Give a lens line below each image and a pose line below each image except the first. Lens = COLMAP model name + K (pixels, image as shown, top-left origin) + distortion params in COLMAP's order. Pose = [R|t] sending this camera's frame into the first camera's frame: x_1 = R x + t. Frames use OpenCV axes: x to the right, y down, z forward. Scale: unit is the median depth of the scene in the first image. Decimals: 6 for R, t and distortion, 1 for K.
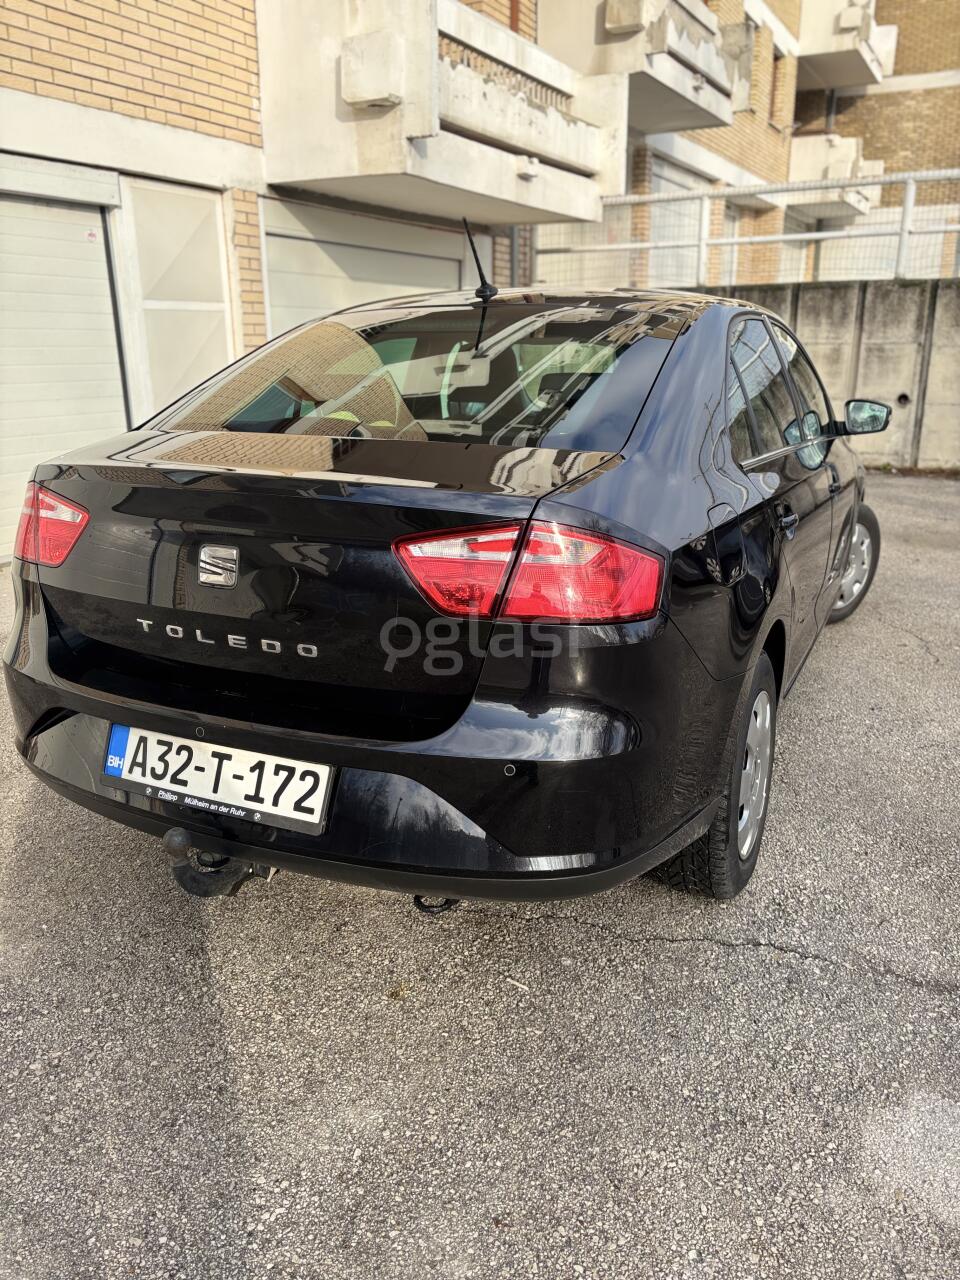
lens RADIAL K [[984.7, 0, 480.0], [0, 984.7, 640.0], [0, 0, 1]] dist [0.012356, -0.033081]
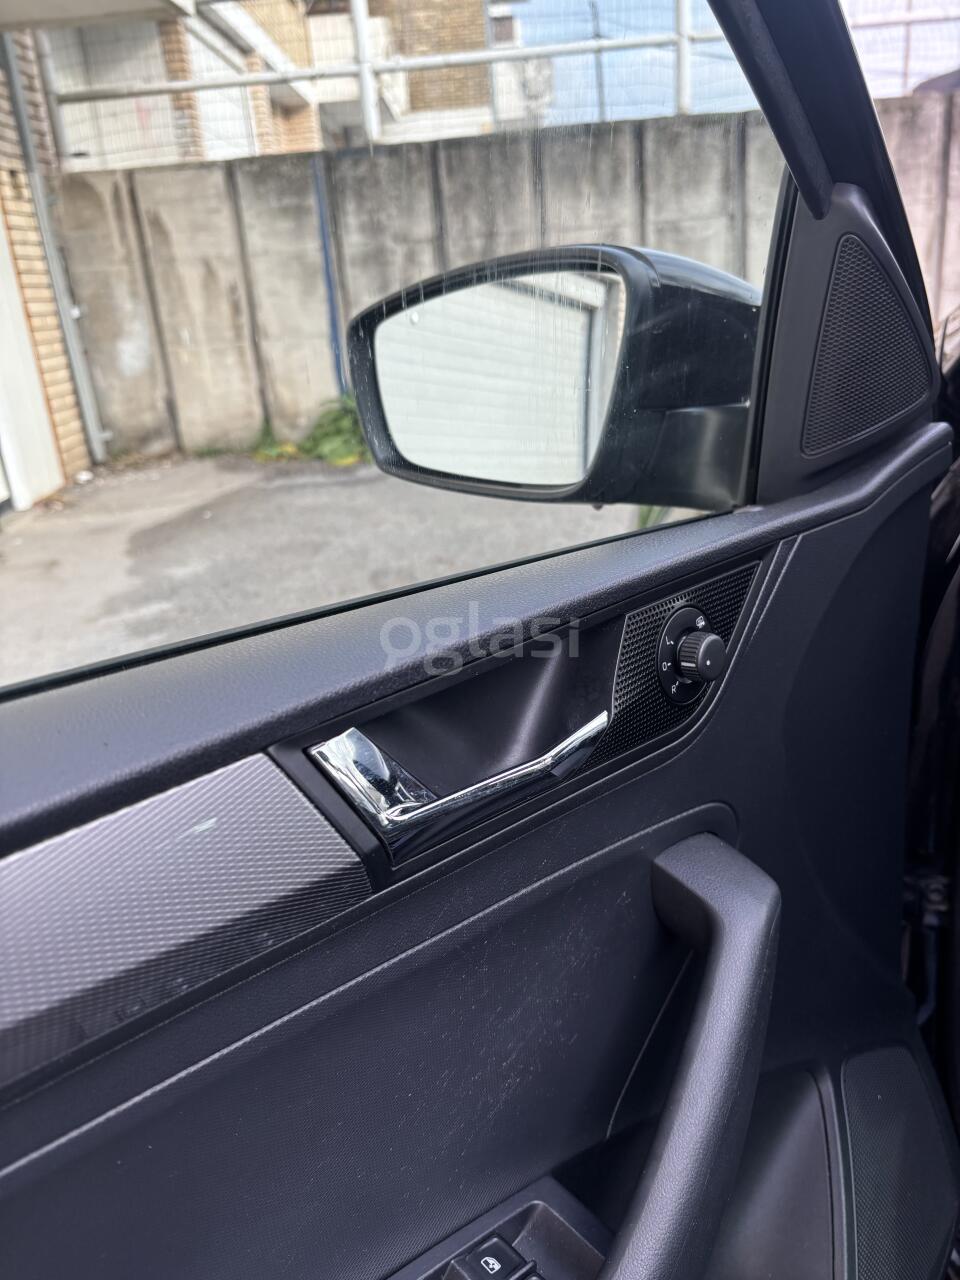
lens RADIAL K [[984.7, 0, 480.0], [0, 984.7, 640.0], [0, 0, 1]] dist [0.012356, -0.033081]
pose [[0.877783, -0.225119, 0.422869, -0.042434], [0.206795, 0.974290, 0.089413, -0.115359], [-0.432126, 0.008962, 0.901769, 0.470902]]
